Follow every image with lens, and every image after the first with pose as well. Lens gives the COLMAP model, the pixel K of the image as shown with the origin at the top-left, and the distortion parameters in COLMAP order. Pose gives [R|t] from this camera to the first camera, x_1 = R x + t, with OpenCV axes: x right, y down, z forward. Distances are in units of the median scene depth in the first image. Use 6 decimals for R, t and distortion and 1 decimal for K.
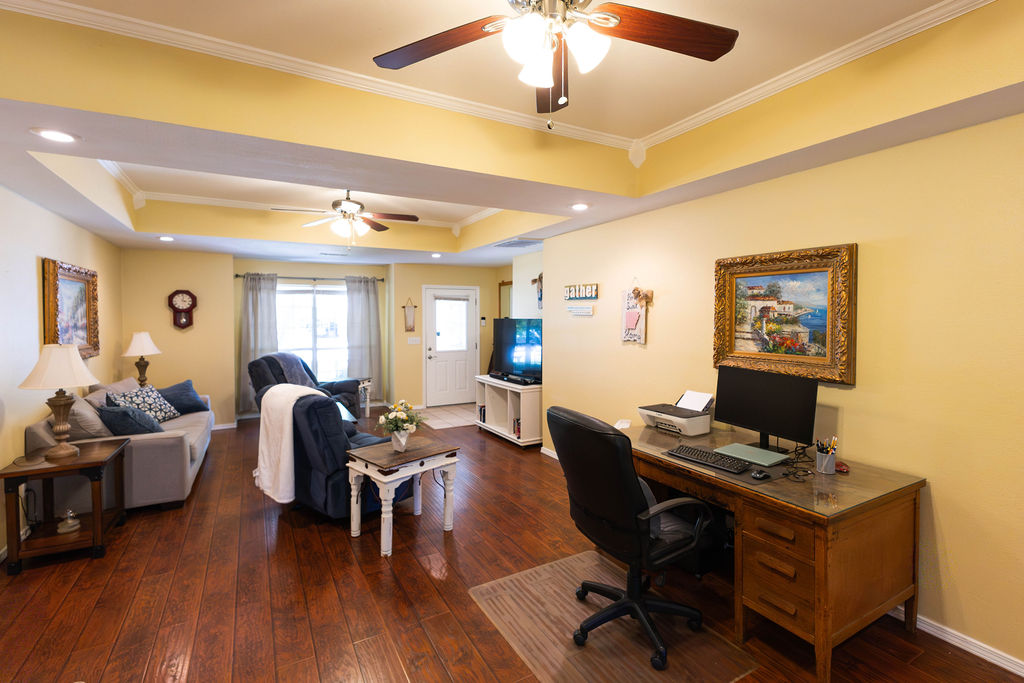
lens RADIAL K [[466.5, 0, 544.2], [0, 466.5, 319.9], [0, 0, 1]] dist [0.010491, -0.001936]
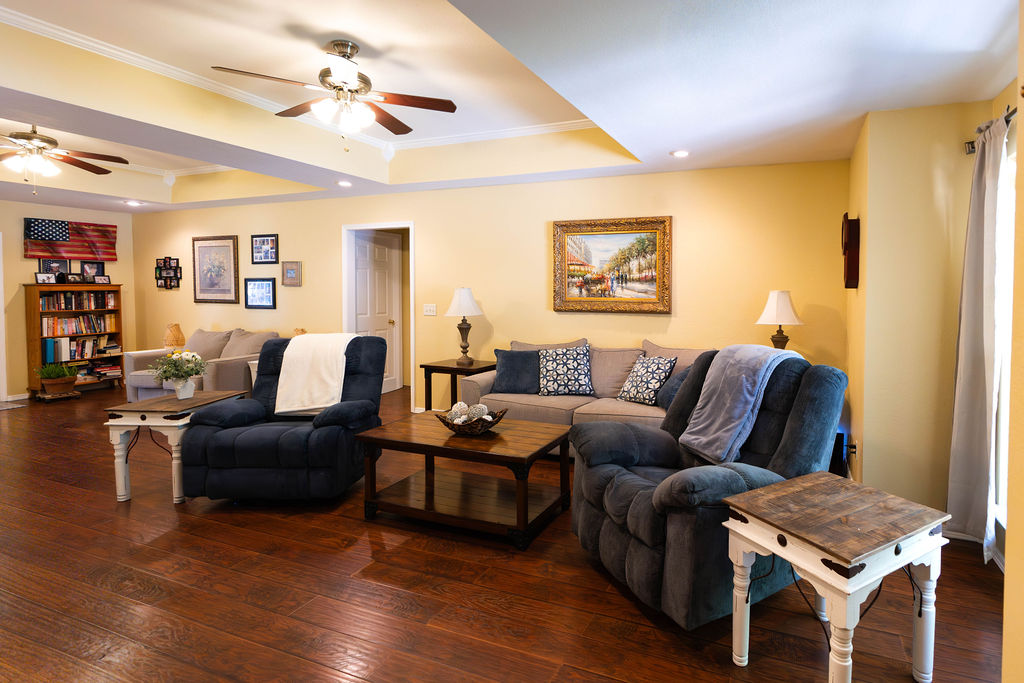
lens RADIAL K [[512.1, 0, 580.4], [0, 512.1, 308.0], [0, 0, 1]] dist [0.012436, -0.004818]
pose [[-0.804345, 0.017929, -0.593892, -0.235957], [-0.008288, 0.999109, 0.041387, 0.029797], [0.594105, 0.038211, -0.803479, 1.644959]]
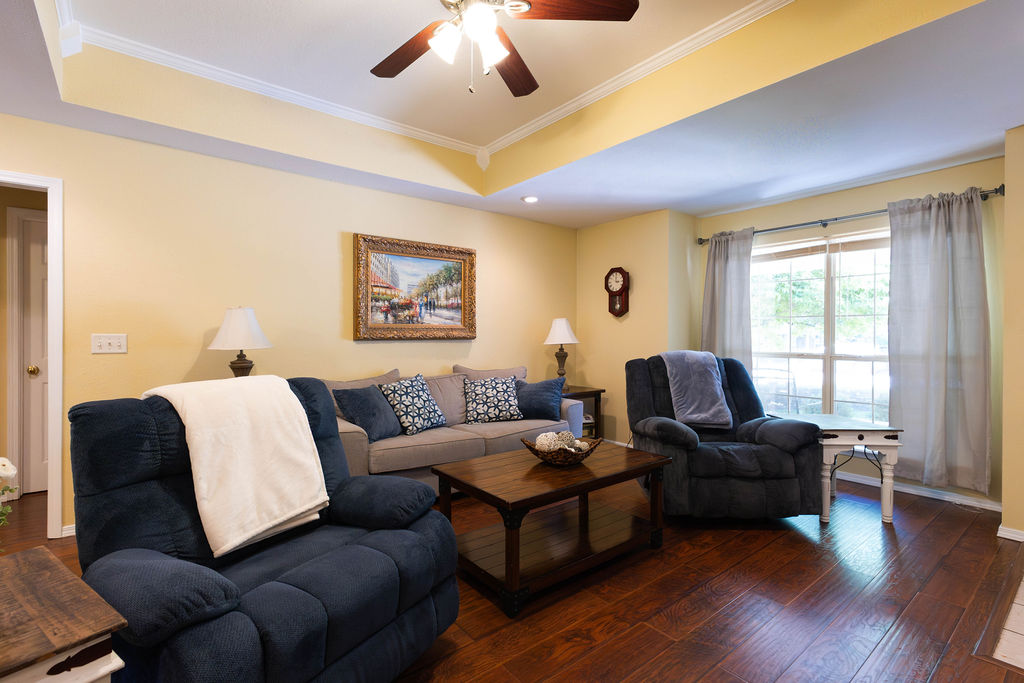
lens RADIAL K [[466.5, 0, 512.3], [0, 466.5, 334.8], [0, 0, 1]] dist [0.010491, -0.001936]
pose [[0.108177, 0.002589, -0.994128, -0.000354], [-0.011451, 0.999934, 0.001358, 0.066371], [0.994066, 0.011237, 0.108199, 0.952524]]
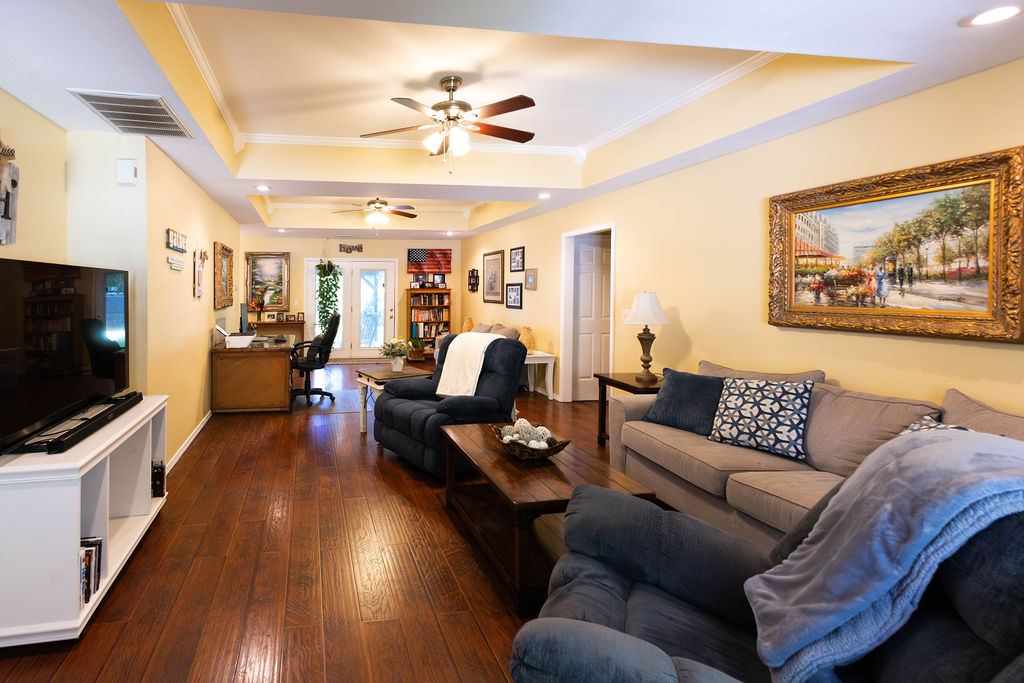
lens RADIAL K [[466.5, 0, 385.7], [0, 466.5, 296.4], [0, 0, 1]] dist [0.010491, -0.001936]
pose [[-0.923123, -0.004215, 0.384481, -0.564383], [0.004206, 0.999769, 0.021060, 0.023010], [-0.384481, 0.021058, -0.922893, 1.595355]]
